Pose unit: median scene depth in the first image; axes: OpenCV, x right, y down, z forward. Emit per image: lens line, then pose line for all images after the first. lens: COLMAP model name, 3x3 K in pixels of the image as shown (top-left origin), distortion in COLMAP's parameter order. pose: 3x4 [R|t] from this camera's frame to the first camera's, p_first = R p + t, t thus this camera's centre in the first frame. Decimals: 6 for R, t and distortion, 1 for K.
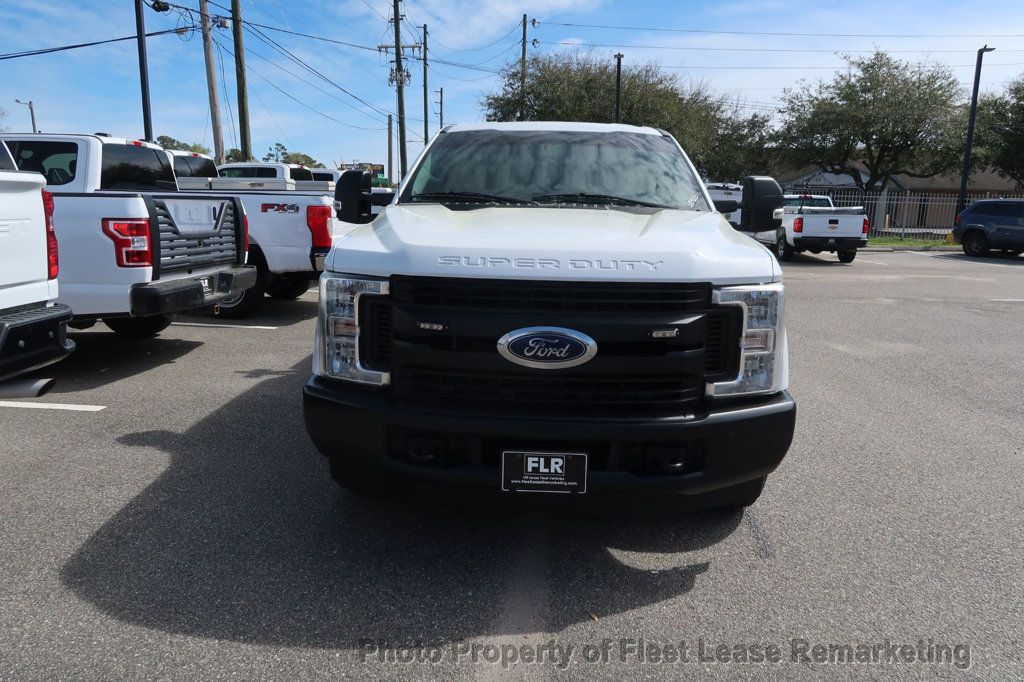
lens RADIAL K [[710.0, 0, 509.3], [0, 710.0, 343.4], [0, 0, 1]] dist [-0.030741, 0.013199]
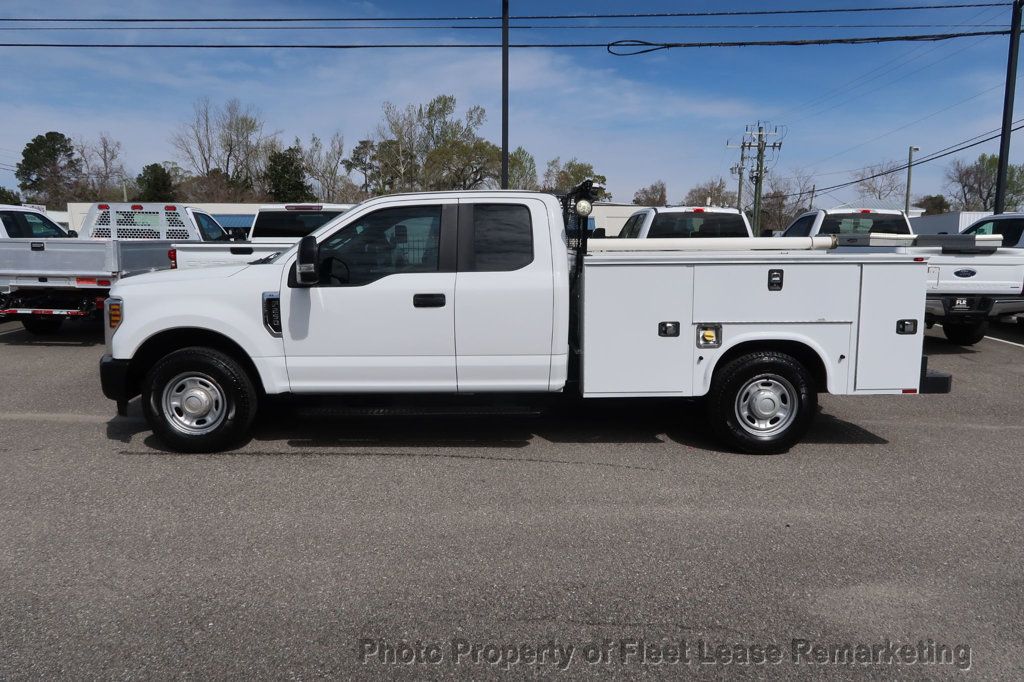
lens RADIAL K [[710.0, 0, 509.8], [0, 710.0, 346.2], [0, 0, 1]] dist [-0.030741, 0.013199]
pose [[0.071411, 0.130030, -0.988935, 0.274541], [-0.199647, 0.973266, 0.113553, -0.045827], [0.977262, 0.189329, 0.095462, 0.220570]]
